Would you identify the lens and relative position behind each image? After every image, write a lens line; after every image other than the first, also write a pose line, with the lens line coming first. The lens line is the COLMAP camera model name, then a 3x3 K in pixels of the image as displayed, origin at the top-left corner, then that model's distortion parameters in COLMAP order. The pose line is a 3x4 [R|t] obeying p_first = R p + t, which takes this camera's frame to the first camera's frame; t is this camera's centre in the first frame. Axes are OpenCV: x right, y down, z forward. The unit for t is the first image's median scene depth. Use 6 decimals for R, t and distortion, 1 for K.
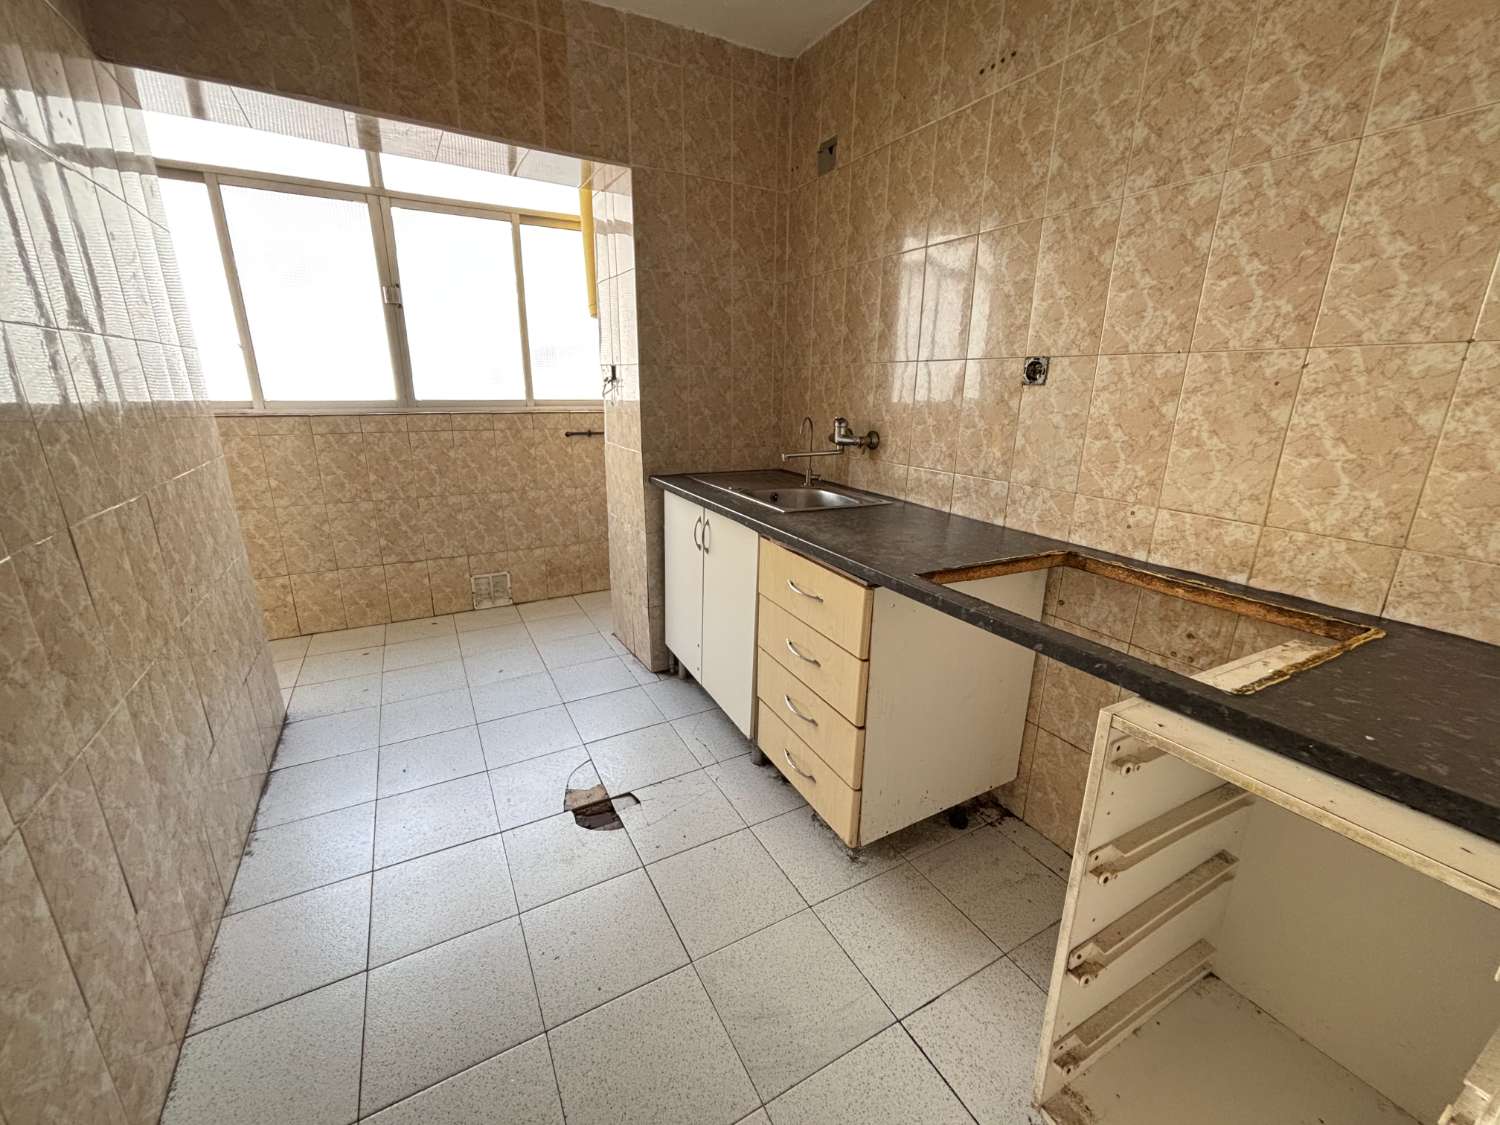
lens RADIAL K [[612.2, 0, 750.0], [0, 612.2, 562.5], [0, 0, 1]] dist [-0.012398, -0.000152]
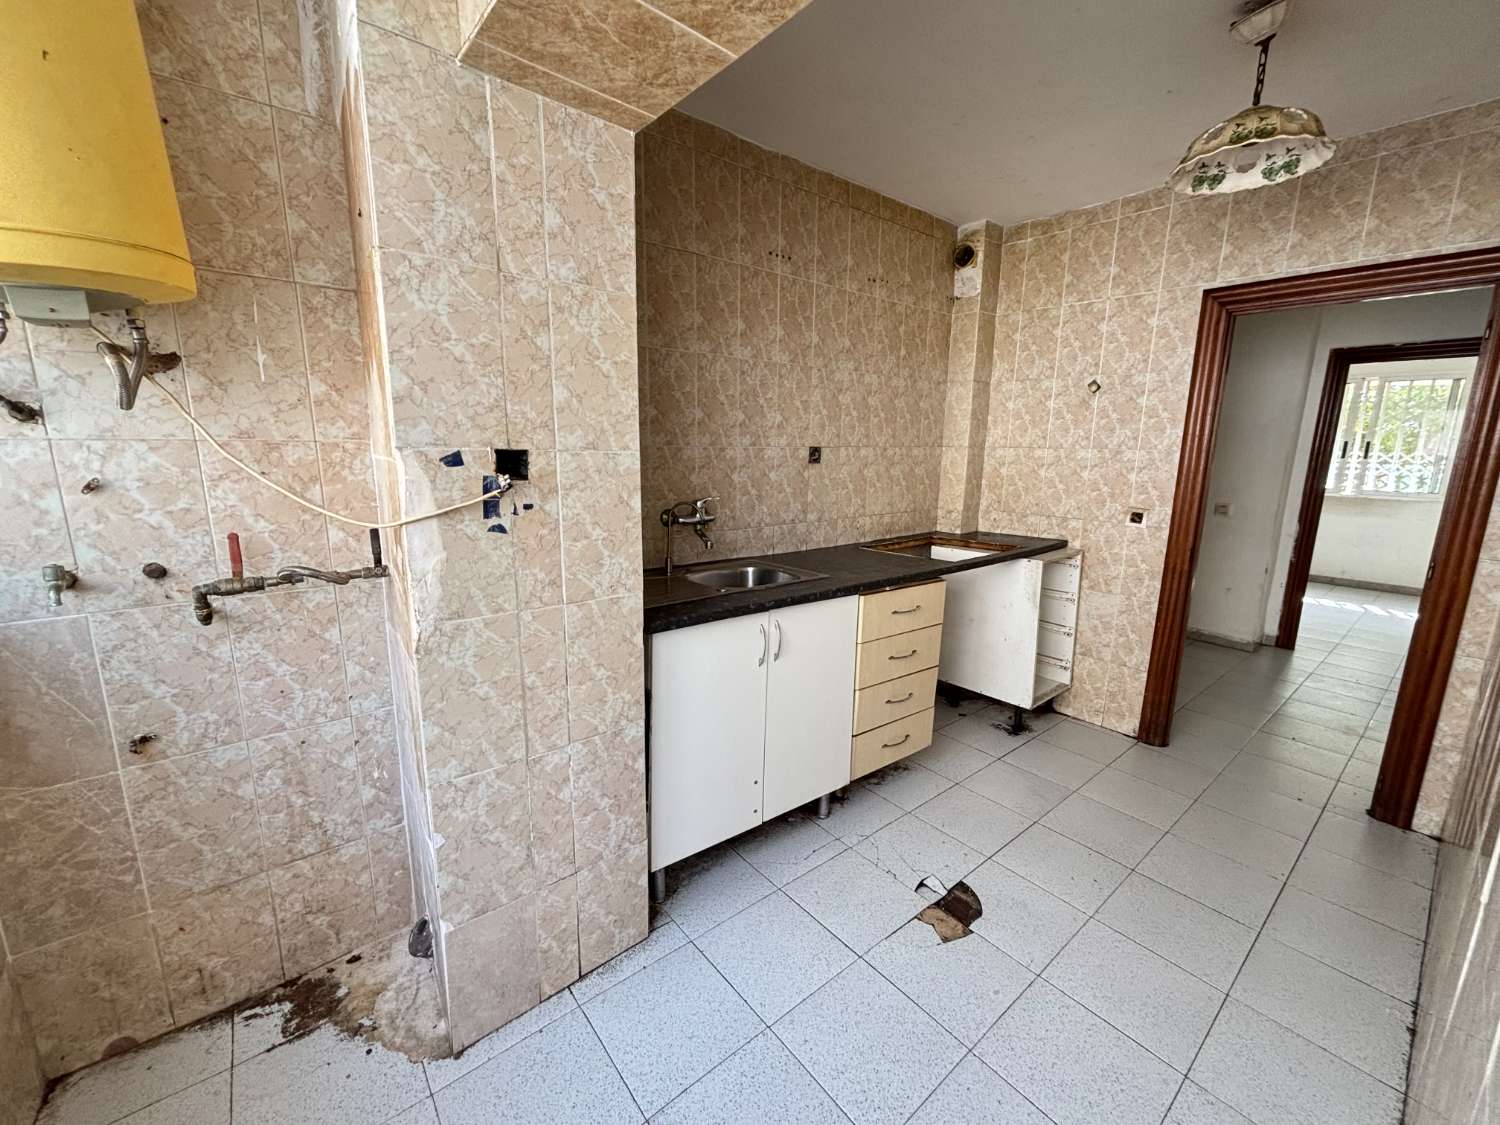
lens RADIAL K [[605.3, 0, 745.8], [0, 605.3, 563.3], [0, 0, 1]] dist [0.000461, -0.000169]
pose [[-0.183273, -0.204339, 0.961591, -1.126674], [0.263280, 0.932224, 0.248278, -0.482830], [-0.947151, 0.298670, -0.117053, 1.415388]]
